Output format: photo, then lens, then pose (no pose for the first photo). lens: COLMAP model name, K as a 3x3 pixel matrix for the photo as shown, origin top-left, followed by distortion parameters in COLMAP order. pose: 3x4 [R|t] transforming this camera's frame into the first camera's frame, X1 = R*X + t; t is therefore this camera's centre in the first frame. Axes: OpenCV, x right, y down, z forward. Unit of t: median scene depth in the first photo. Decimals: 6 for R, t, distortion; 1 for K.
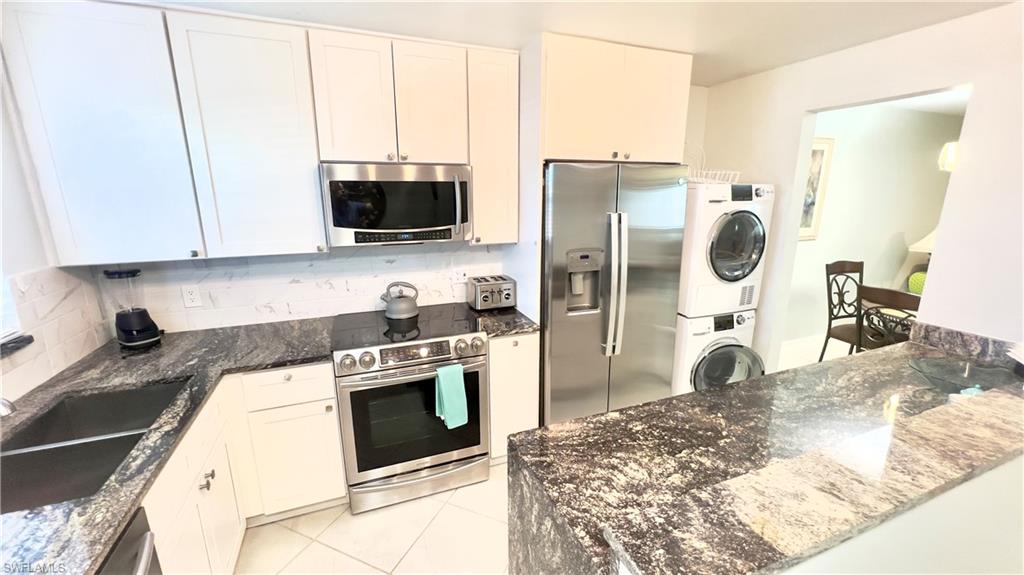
lens RADIAL K [[407.6, 0, 510.5], [0, 407.6, 286.4], [0, 0, 1]] dist [-0.001691, 0.000004]
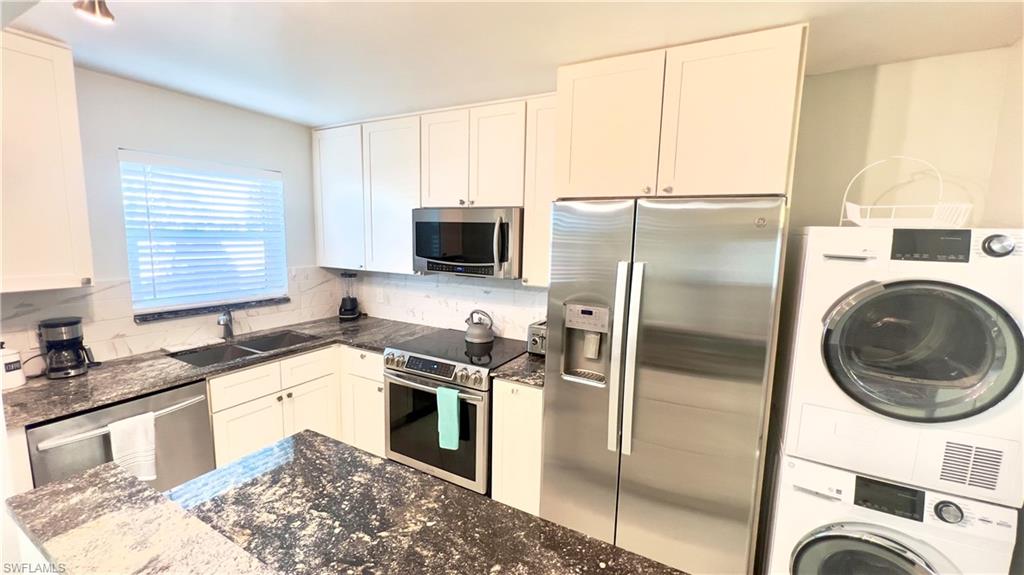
lens RADIAL K [[407.6, 0, 510.5], [0, 407.6, 286.4], [0, 0, 1]] dist [-0.001691, 0.000004]
pose [[0.643034, 0.114630, -0.757210, 0.731746], [-0.202201, 0.979062, -0.023497, -0.076777], [0.738663, 0.168218, 0.652748, 0.361999]]
